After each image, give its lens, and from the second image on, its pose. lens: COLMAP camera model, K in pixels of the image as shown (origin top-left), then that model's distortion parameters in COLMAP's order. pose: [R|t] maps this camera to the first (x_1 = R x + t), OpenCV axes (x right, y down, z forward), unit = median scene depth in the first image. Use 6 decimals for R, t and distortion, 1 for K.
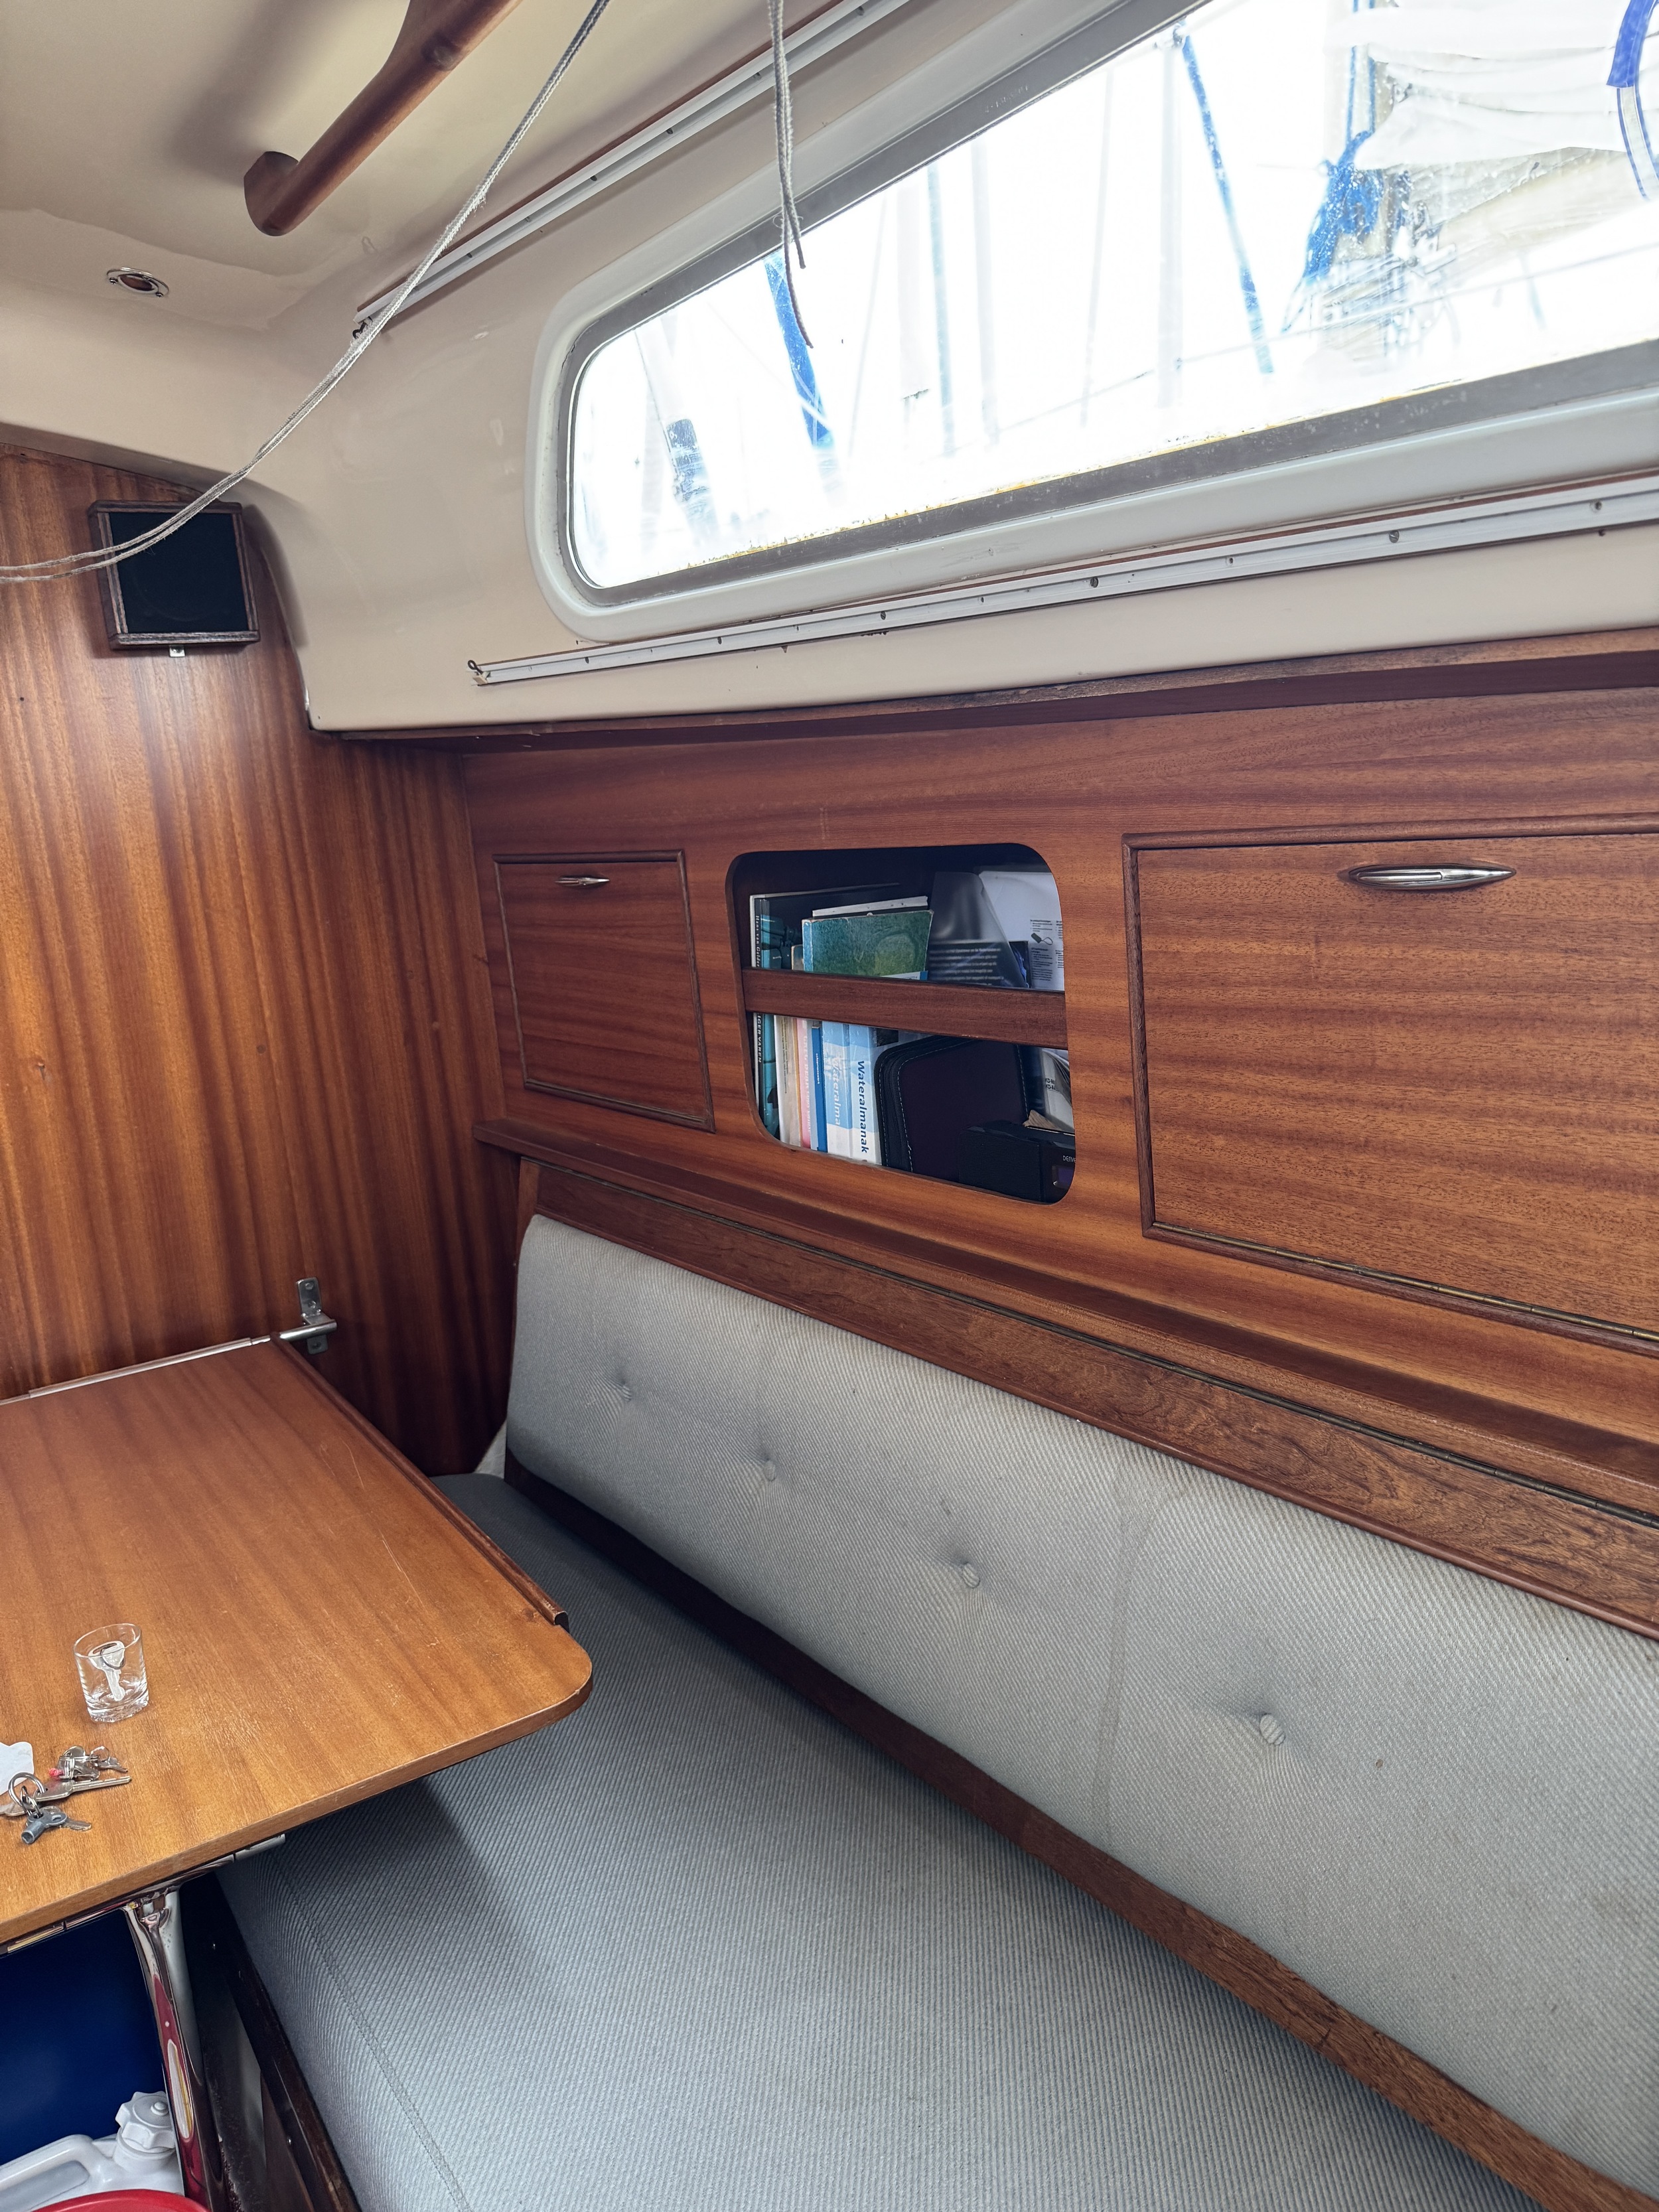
lens RADIAL K [[1568.3, 0, 834.2], [0, 1568.3, 1115.9], [0, 0, 1]] dist [0.012167, -0.020449]
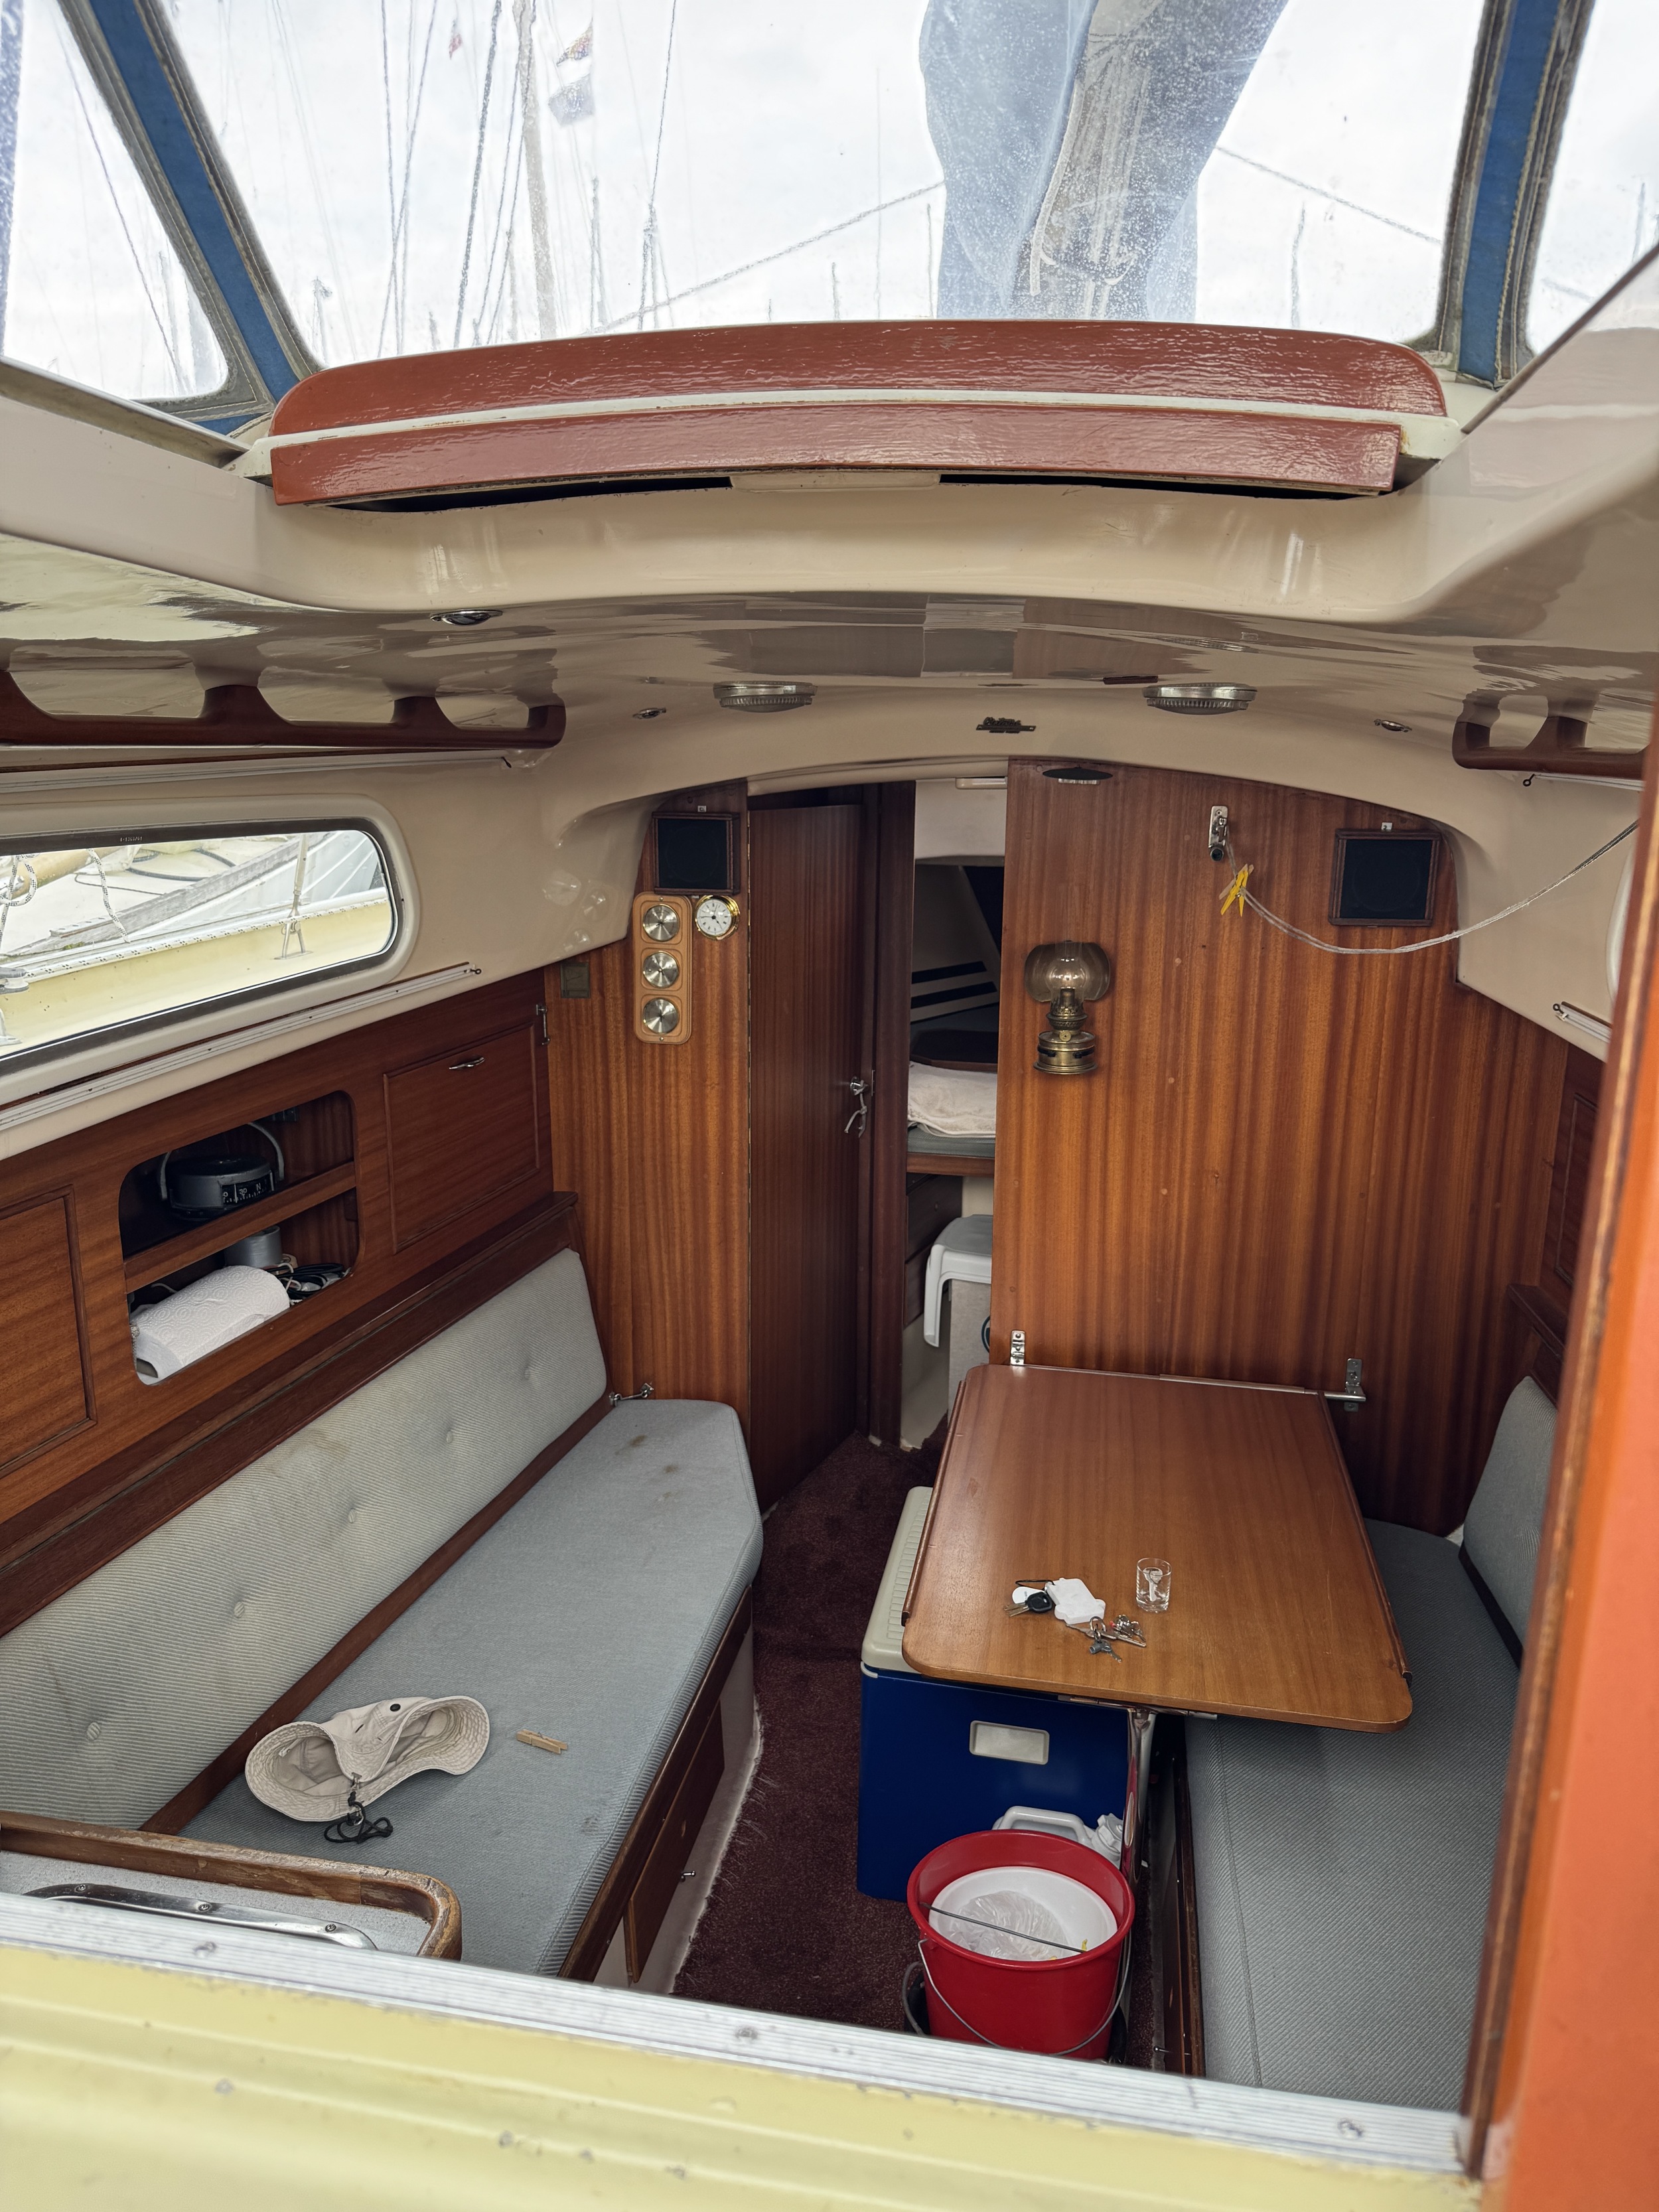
lens RADIAL K [[1554.6, 0, 839.9], [0, 1554.6, 1104.8], [0, 0, 1]] dist [0.145981, -0.298828]
pose [[0.723094, 0.236421, -0.649030, 0.202900], [-0.213031, 0.970129, 0.116046, -0.195338], [0.657079, 0.054352, 0.751860, -0.391835]]
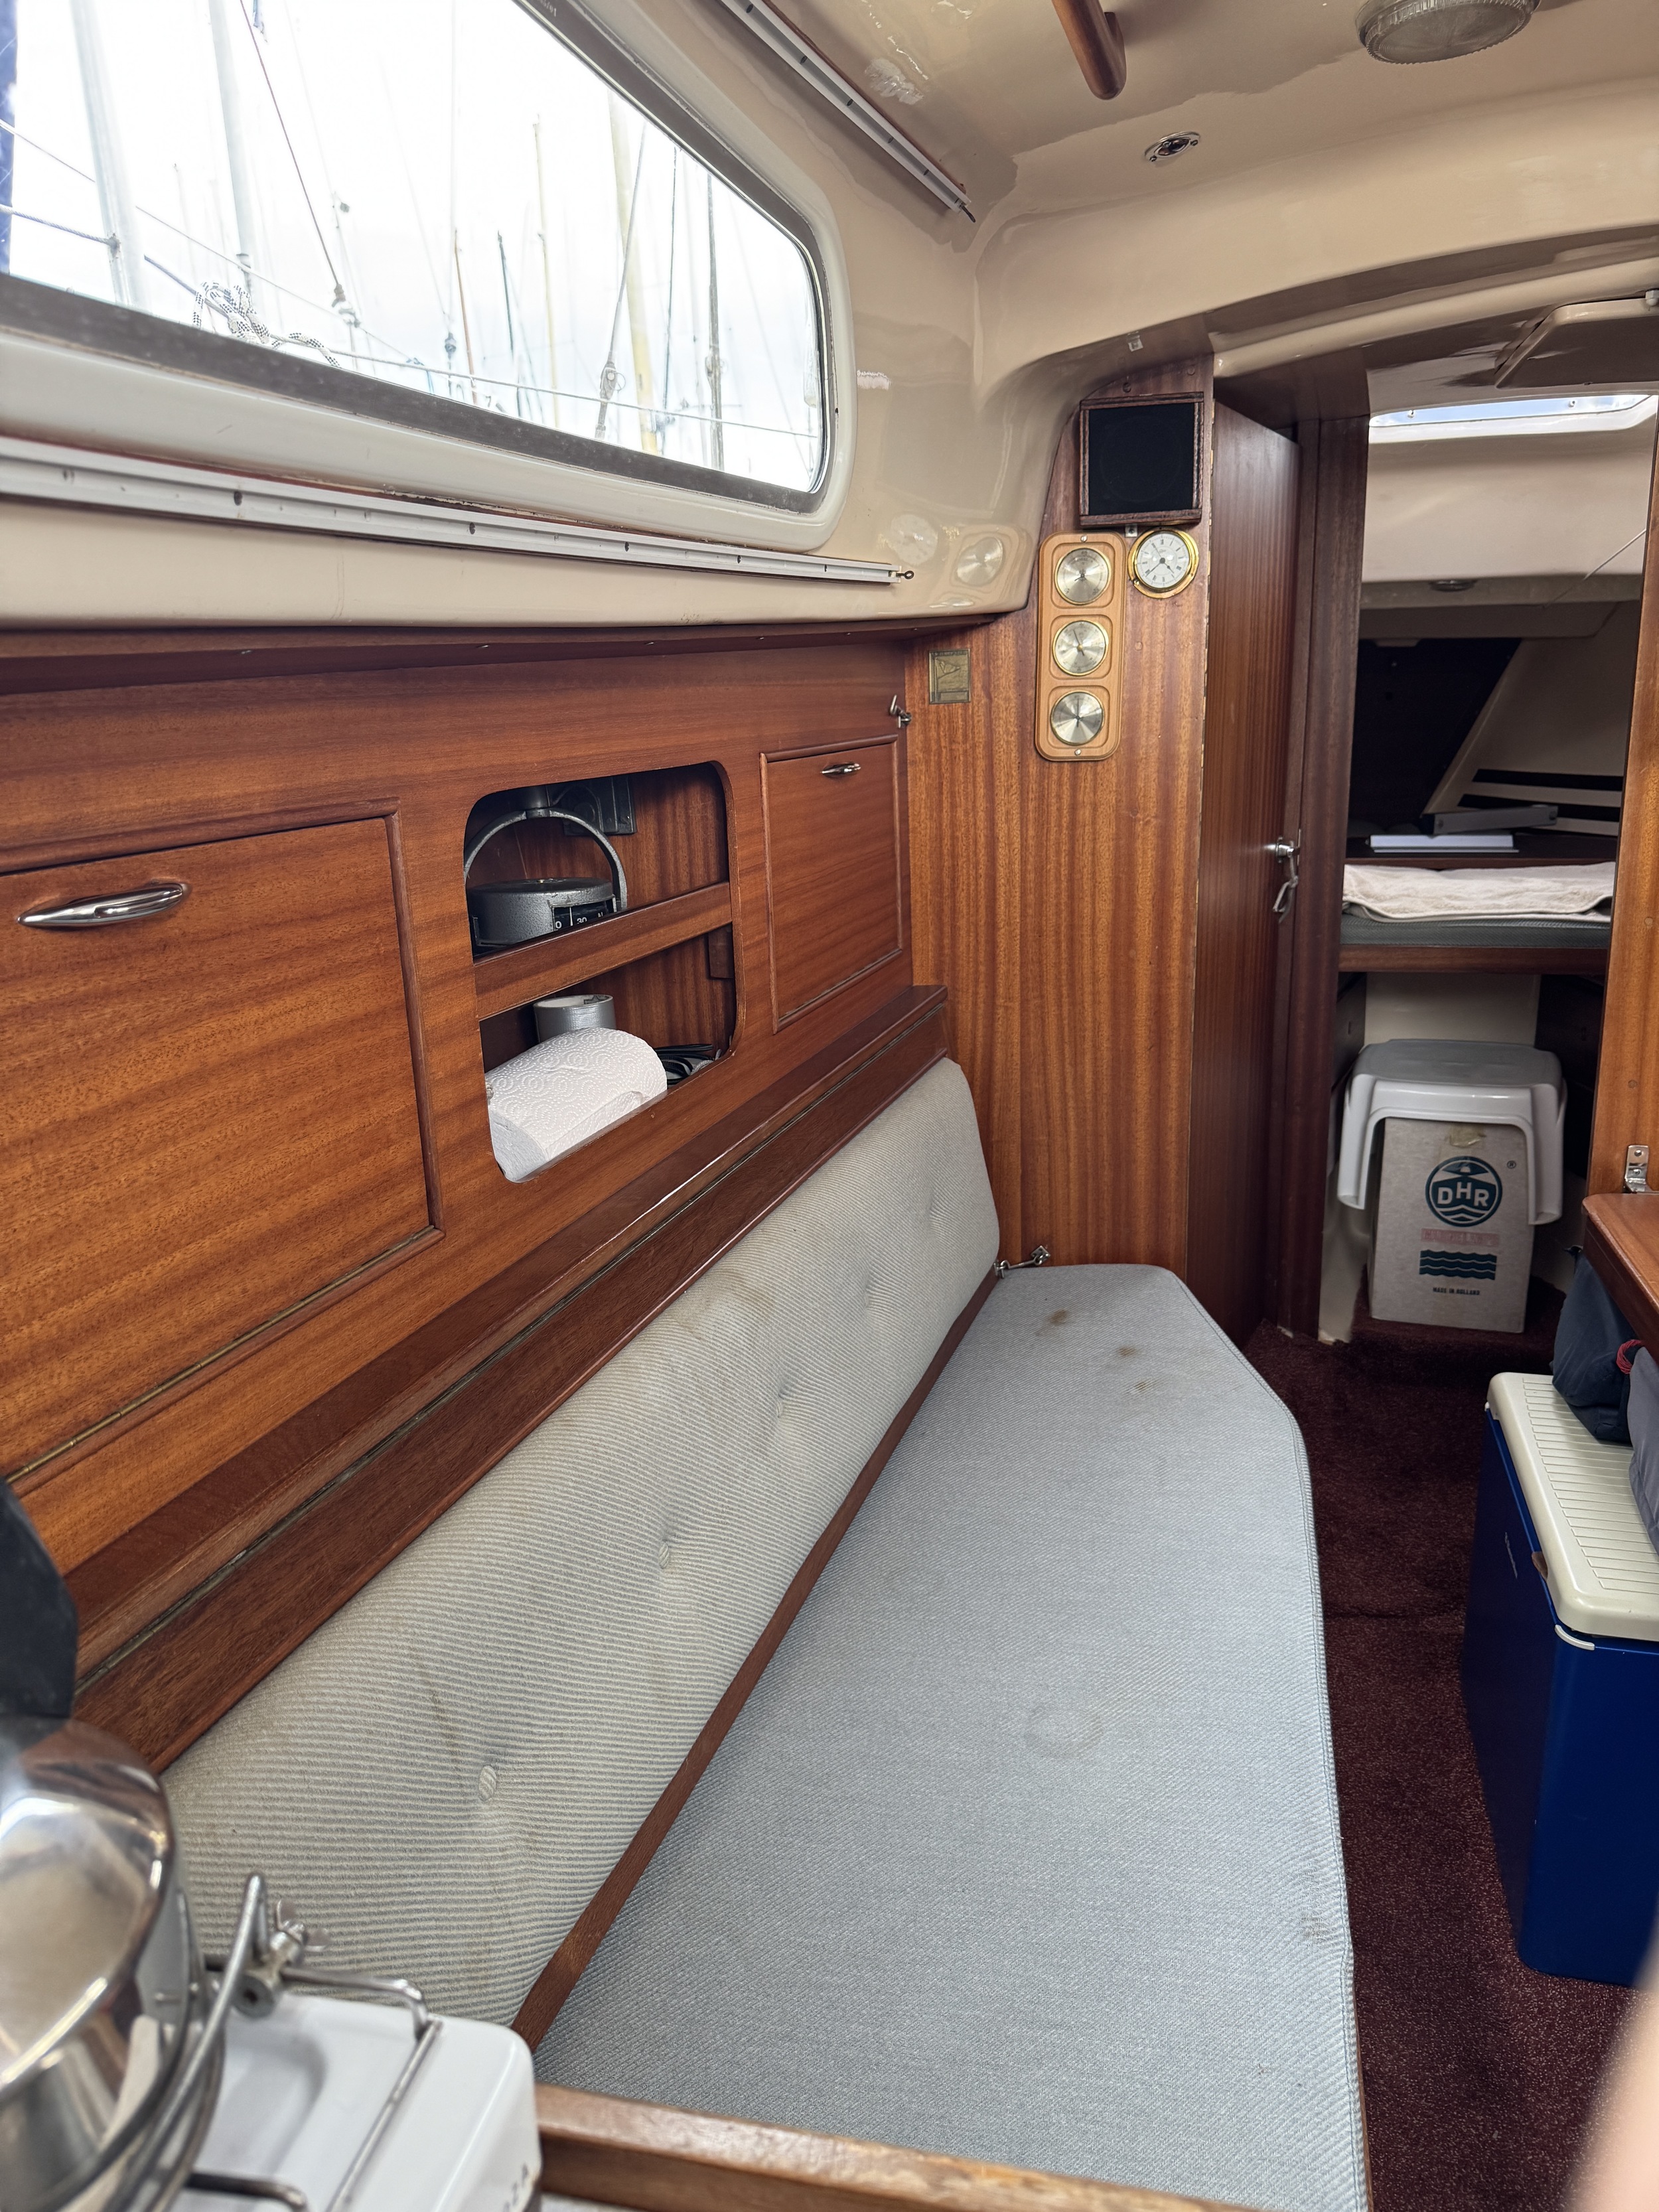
lens RADIAL K [[1556.1, 0, 829.5], [0, 1556.1, 1106.0], [0, 0, 1]] dist [0.189473, -0.444562]
pose [[0.690216, 0.238875, -0.683038, -0.278996], [-0.174932, 0.971024, 0.162820, 0.061868], [0.702140, 0.007104, 0.712003, -0.242208]]
